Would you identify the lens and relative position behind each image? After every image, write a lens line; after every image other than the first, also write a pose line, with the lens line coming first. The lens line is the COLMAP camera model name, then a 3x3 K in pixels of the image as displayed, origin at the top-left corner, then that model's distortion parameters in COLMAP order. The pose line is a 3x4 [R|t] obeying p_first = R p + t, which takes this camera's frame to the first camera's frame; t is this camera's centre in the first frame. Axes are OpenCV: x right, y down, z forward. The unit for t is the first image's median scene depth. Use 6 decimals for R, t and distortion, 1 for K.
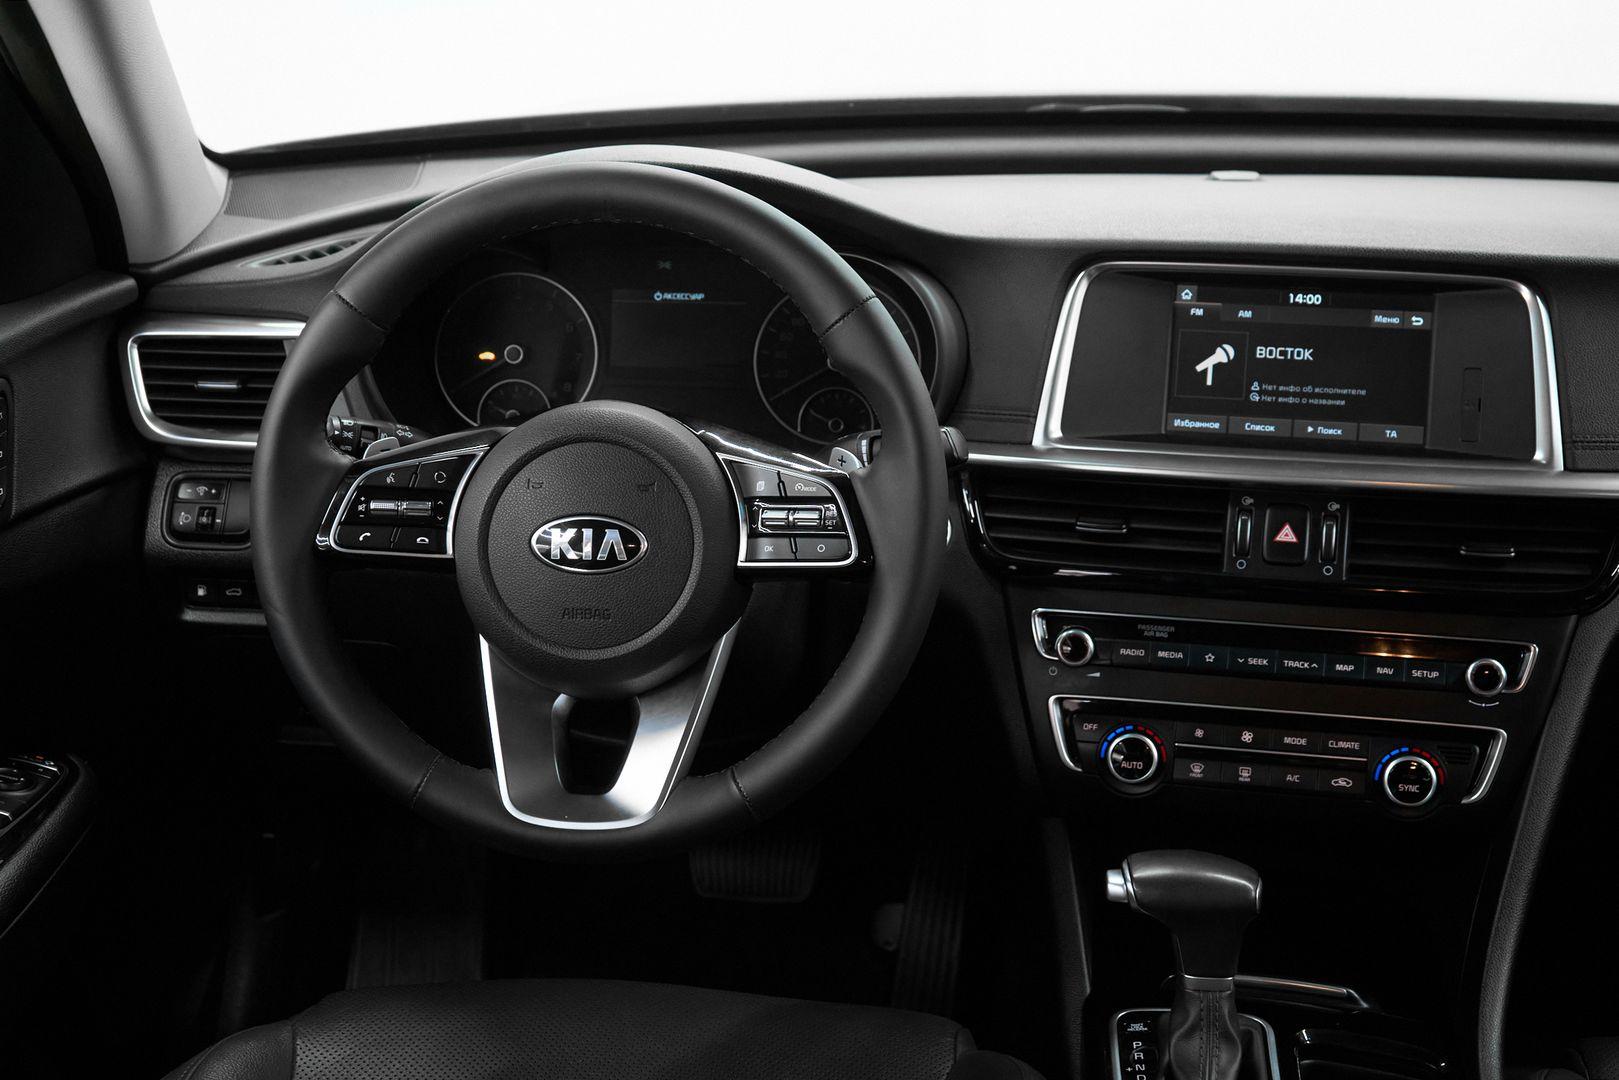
lens RADIAL K [[2346.4, 0, 809.5], [0, 2346.4, 540.0], [0, 0, 1]] dist [-0.013508, 0.022590]
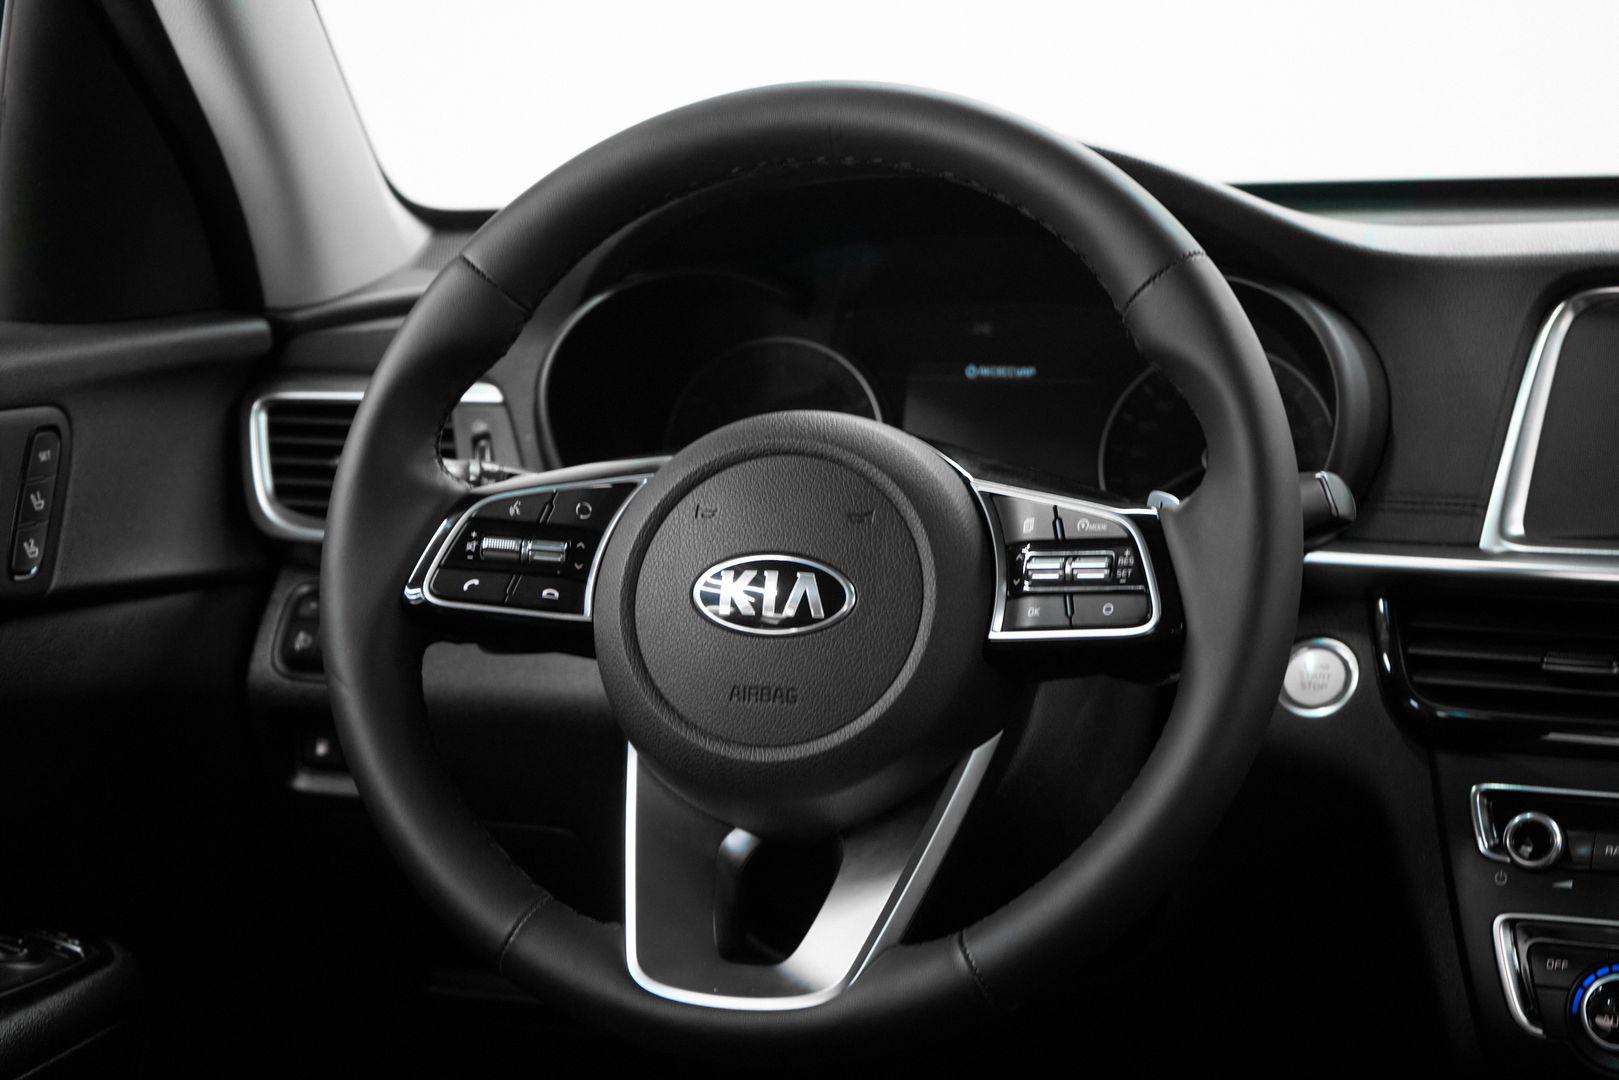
lens RADIAL K [[3050.6, 0, 809.5], [0, 3050.6, 540.0], [0, 0, 1]] dist [0.011459, -0.144985]
pose [[0.977420, 0.020340, -0.210323, 0.103581], [-0.059449, 0.981621, -0.181344, 0.145785], [0.202769, 0.189753, 0.960666, 0.132432]]
